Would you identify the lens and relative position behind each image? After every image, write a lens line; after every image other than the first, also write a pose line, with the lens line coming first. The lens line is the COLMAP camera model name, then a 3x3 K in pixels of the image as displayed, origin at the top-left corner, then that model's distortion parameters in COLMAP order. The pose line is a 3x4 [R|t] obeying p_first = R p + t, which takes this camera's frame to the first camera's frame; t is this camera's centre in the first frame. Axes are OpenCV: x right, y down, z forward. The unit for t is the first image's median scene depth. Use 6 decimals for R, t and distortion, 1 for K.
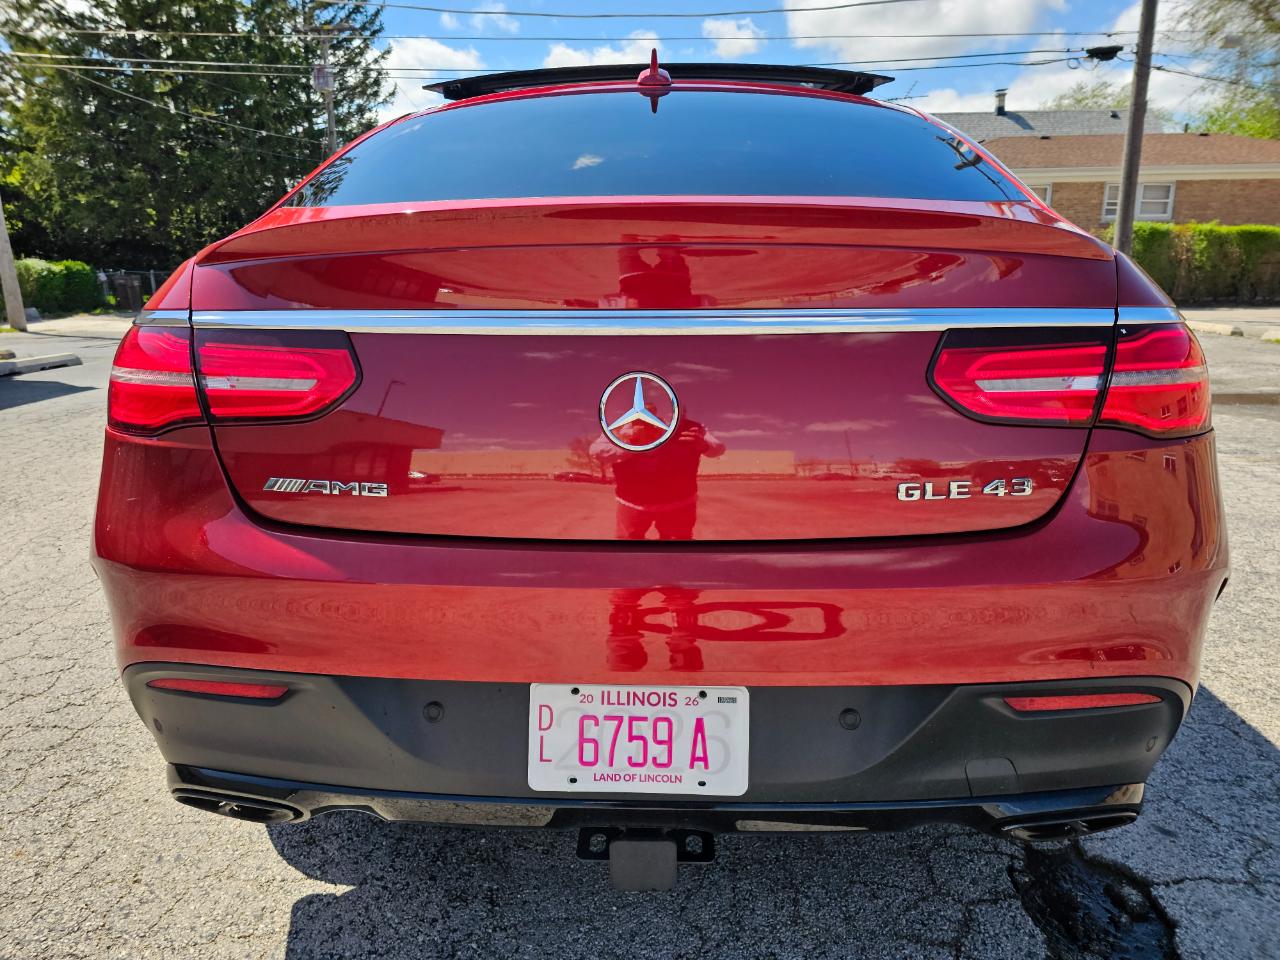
lens RADIAL K [[876.0, 0, 621.2], [0, 876.0, 481.9], [0, 0, 1]] dist [0.041825, -0.041275]
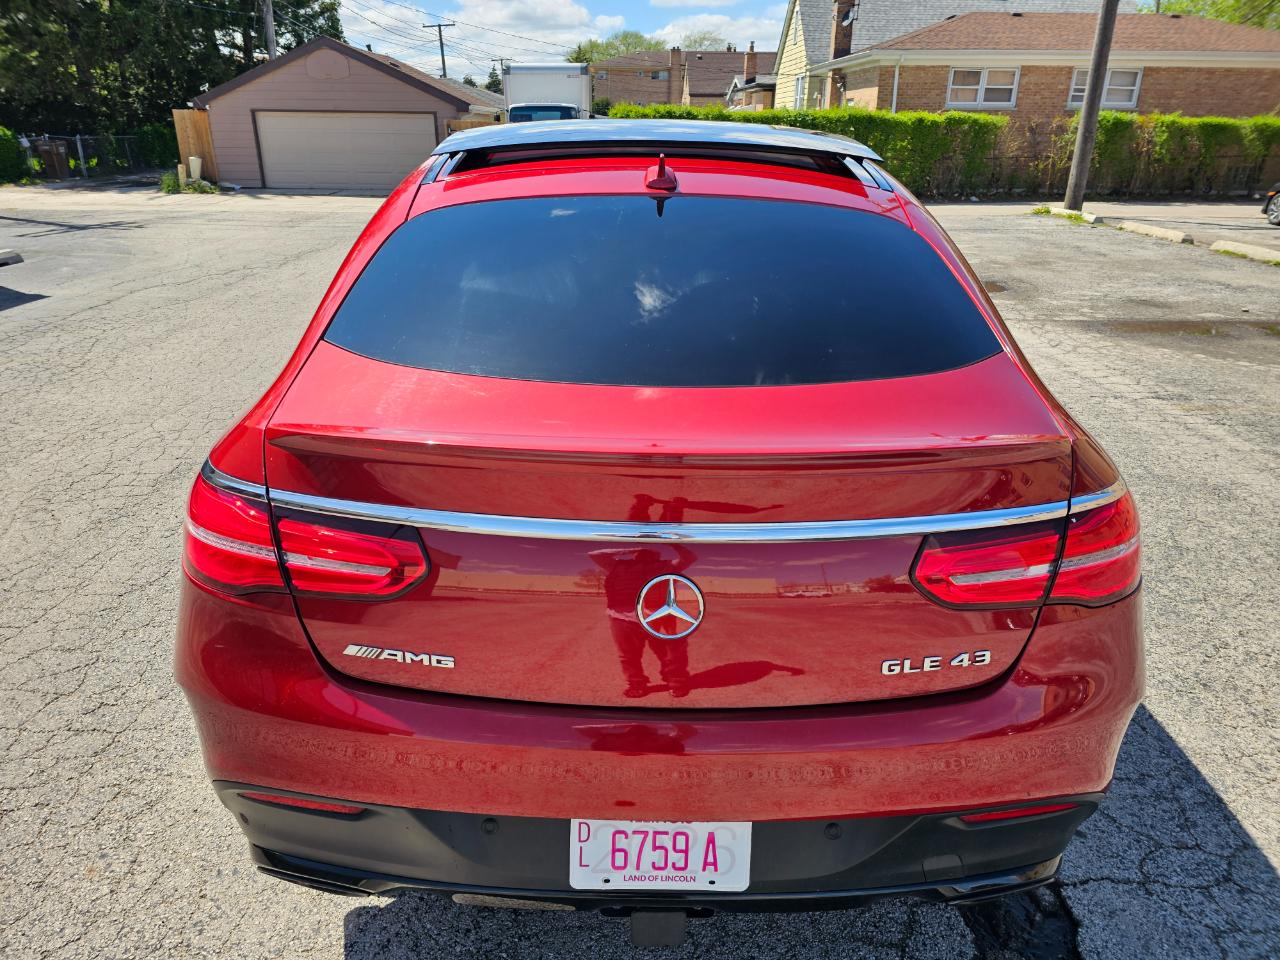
lens RADIAL K [[876.0, 0, 615.3], [0, 876.0, 472.8], [0, 0, 1]] dist [0.041825, -0.041275]
pose [[0.998864, 0.002288, 0.047592, -0.063767], [-0.008762, 0.990632, 0.136280, -0.241531], [-0.046834, -0.136542, 0.989527, -0.083672]]
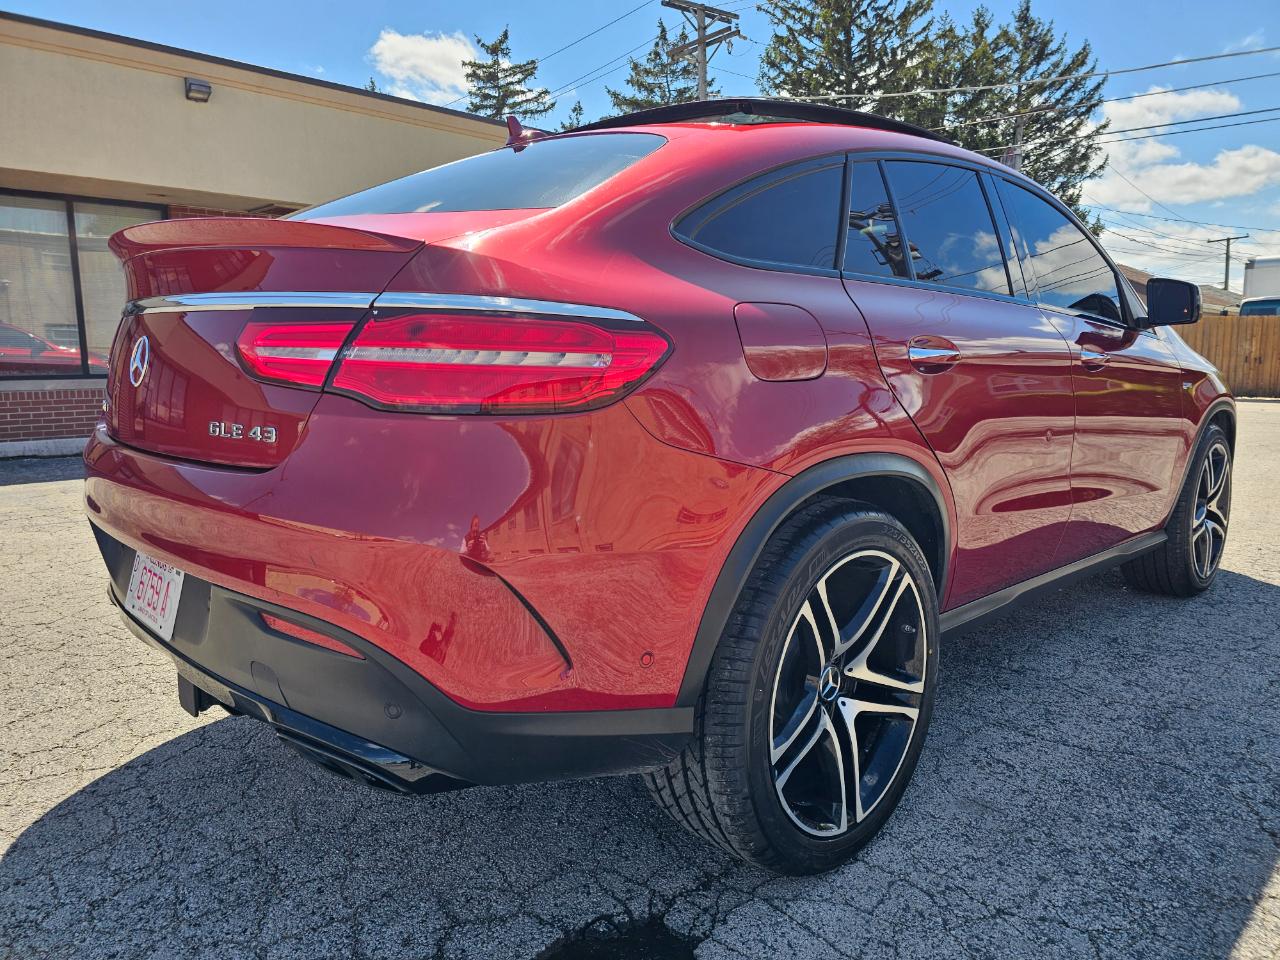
lens RADIAL K [[876.0, 0, 627.1], [0, 876.0, 473.4], [0, 0, 1]] dist [0.041825, -0.041275]
pose [[0.723802, 0.108473, -0.681428, 0.981552], [-0.175031, 0.984128, -0.029257, 0.005156], [0.667439, 0.140447, 0.731300, 0.261157]]
